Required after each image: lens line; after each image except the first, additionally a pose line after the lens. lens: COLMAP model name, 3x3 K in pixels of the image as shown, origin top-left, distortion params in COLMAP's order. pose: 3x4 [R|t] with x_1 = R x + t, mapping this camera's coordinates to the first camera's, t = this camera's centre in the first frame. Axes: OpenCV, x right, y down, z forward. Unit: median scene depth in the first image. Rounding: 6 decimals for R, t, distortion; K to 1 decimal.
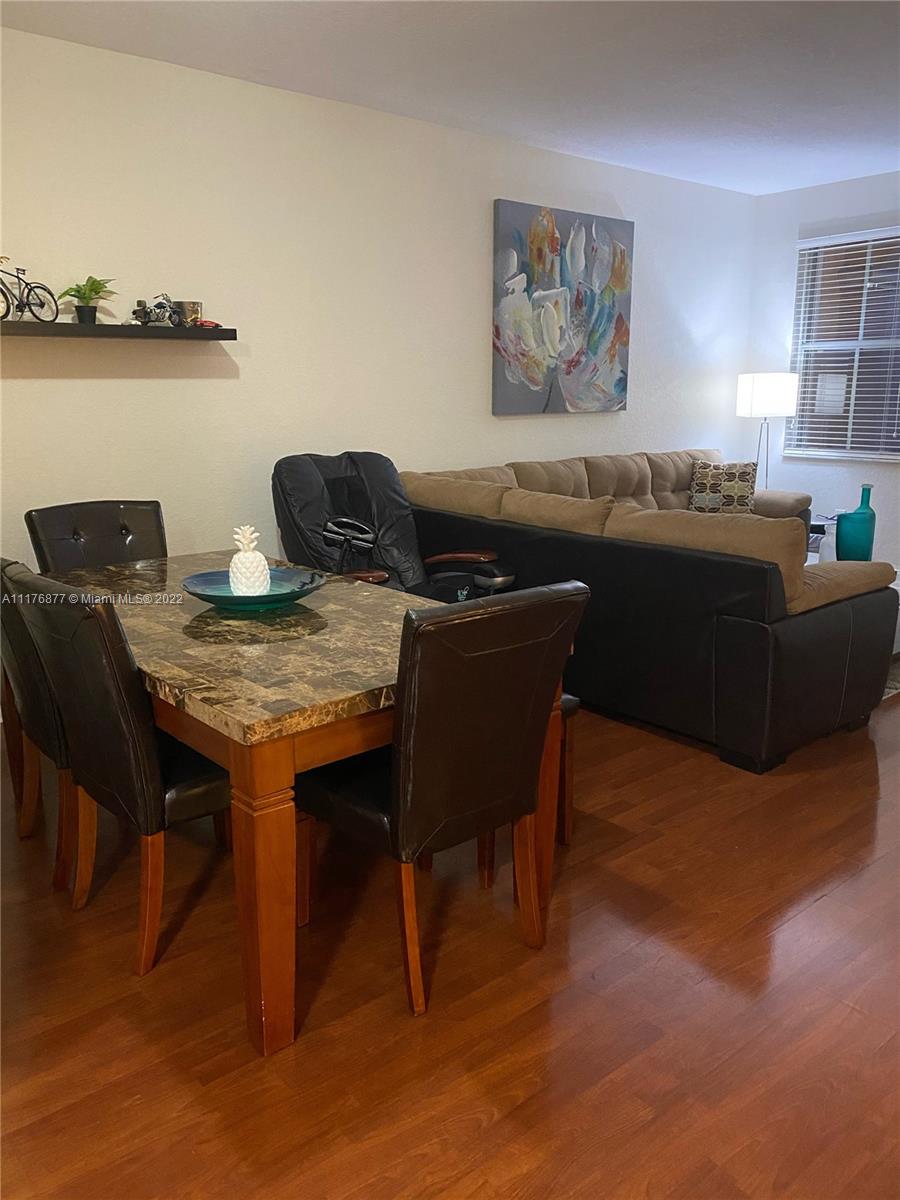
lens RADIAL K [[923.4, 0, 443.5], [0, 923.4, 592.6], [0, 0, 1]] dist [0.070998, -0.115520]
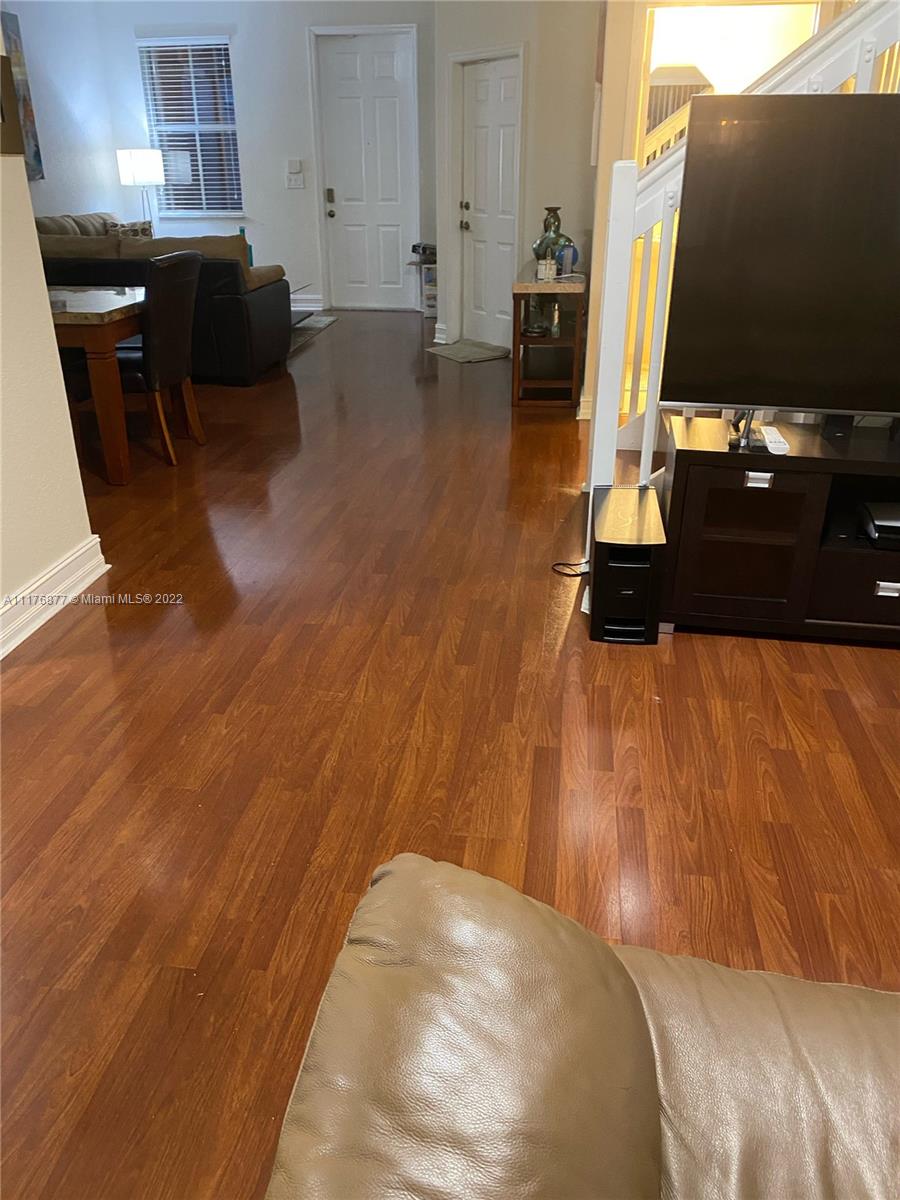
lens RADIAL K [[923.4, 0, 443.5], [0, 923.4, 592.6], [0, 0, 1]] dist [0.070998, -0.115520]
pose [[0.747283, -0.278342, 0.603402, -0.297475], [0.147780, 0.954918, 0.257473, 0.085328], [-0.647865, -0.103234, 0.754727, -0.333579]]
